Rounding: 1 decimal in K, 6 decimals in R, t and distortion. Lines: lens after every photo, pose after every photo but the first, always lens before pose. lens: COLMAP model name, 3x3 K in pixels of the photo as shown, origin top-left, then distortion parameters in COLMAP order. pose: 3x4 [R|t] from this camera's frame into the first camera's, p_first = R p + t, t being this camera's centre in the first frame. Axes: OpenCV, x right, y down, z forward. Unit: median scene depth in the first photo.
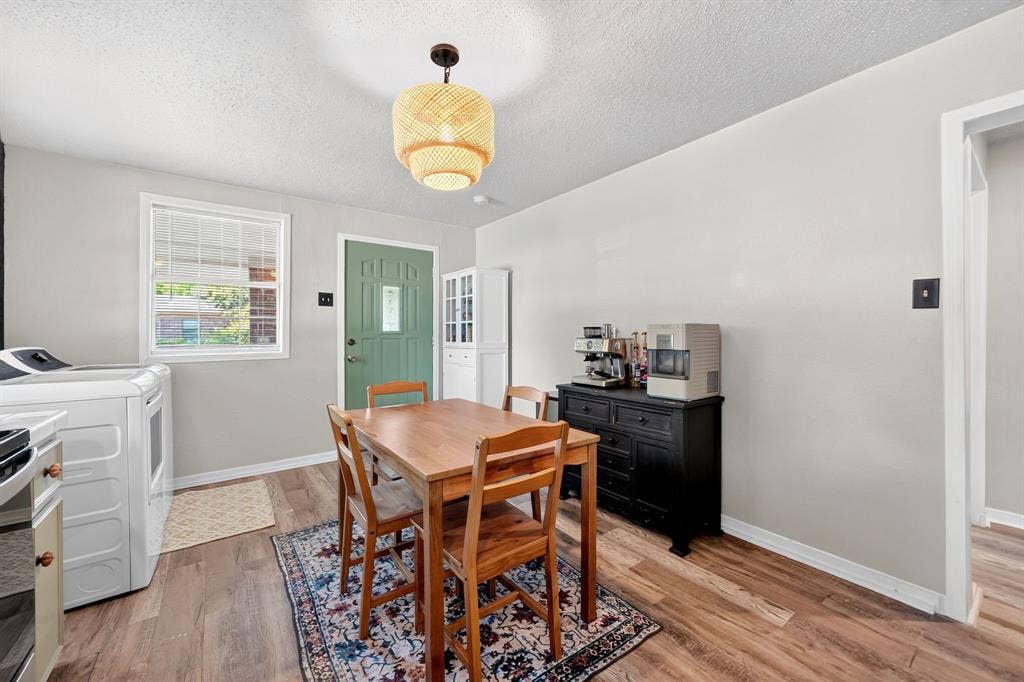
lens RADIAL K [[401.4, 0, 511.0], [0, 401.4, 333.9], [0, 0, 1]] dist [-0.007967, 0.001335]
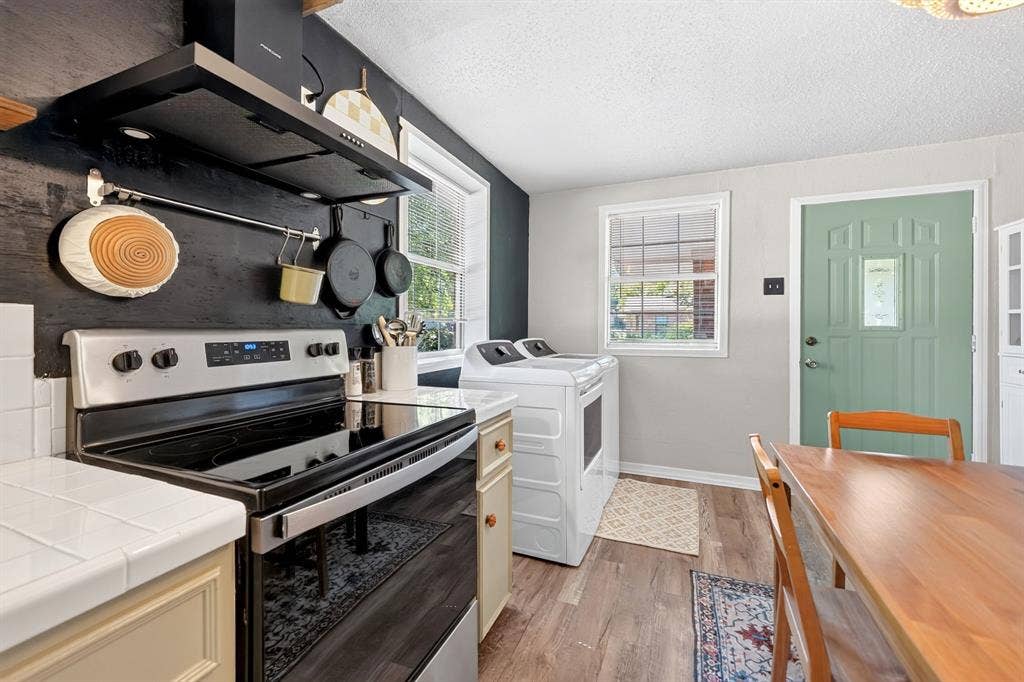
lens RADIAL K [[401.4, 0, 515.9], [0, 401.4, 326.7], [0, 0, 1]] dist [-0.007967, 0.001335]
pose [[0.508200, 0.001481, -0.861238, -0.055427], [-0.006588, 0.999976, -0.002169, -0.001615], [0.861214, 0.006776, 0.508198, 0.220690]]
